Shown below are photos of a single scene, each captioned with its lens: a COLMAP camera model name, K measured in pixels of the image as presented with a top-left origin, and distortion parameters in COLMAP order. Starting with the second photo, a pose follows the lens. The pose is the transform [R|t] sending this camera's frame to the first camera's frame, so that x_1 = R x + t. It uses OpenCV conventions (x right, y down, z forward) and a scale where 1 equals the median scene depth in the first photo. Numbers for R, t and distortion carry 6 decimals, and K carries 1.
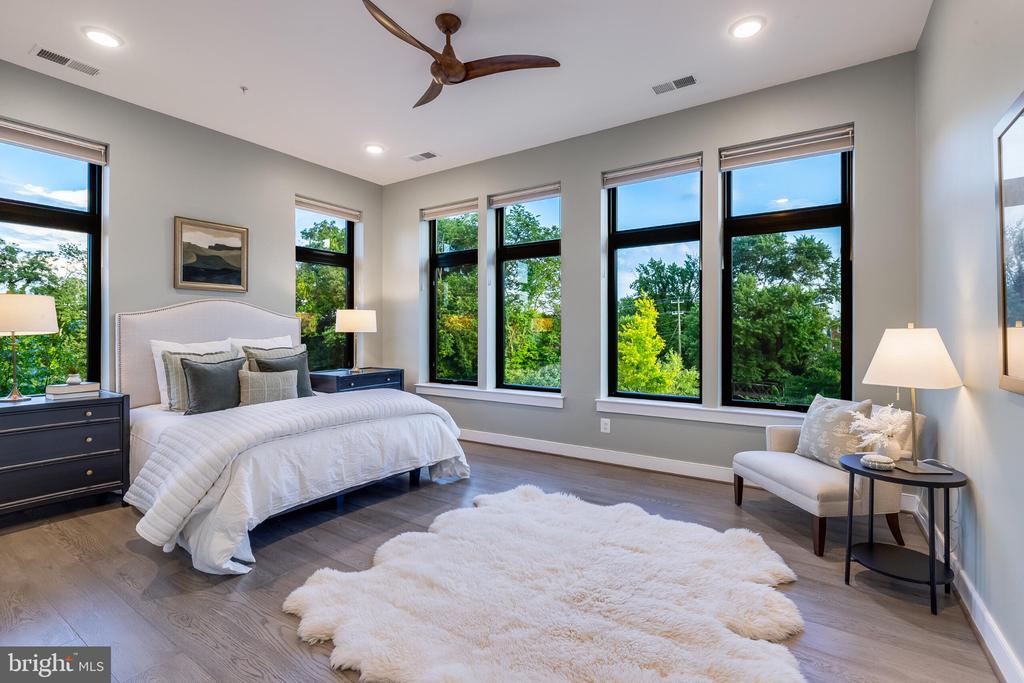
lens RADIAL K [[465.9, 0, 517.6], [0, 465.9, 335.6], [0, 0, 1]] dist [-0.006923, 0.006826]
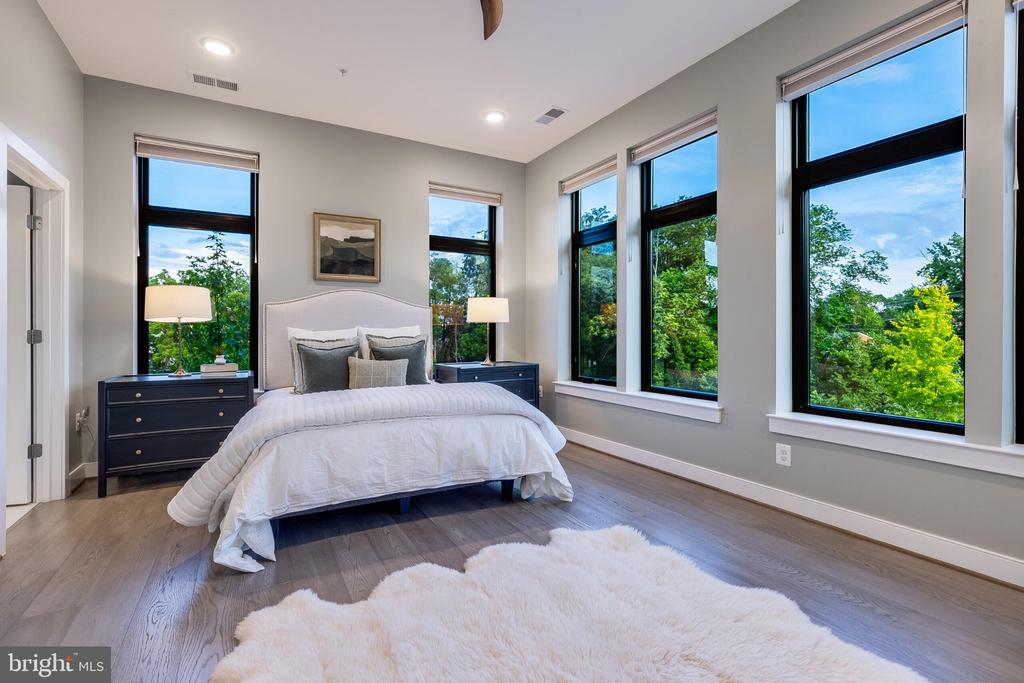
lens RADIAL K [[471.8, 0, 512.6], [0, 471.8, 338.6], [0, 0, 1]] dist [-0.004047, -0.000339]
pose [[0.888132, 0.004375, -0.459567, 0.154707], [-0.003169, 0.999989, 0.003396, 0.025749], [0.459577, -0.001560, 0.888137, 0.221876]]
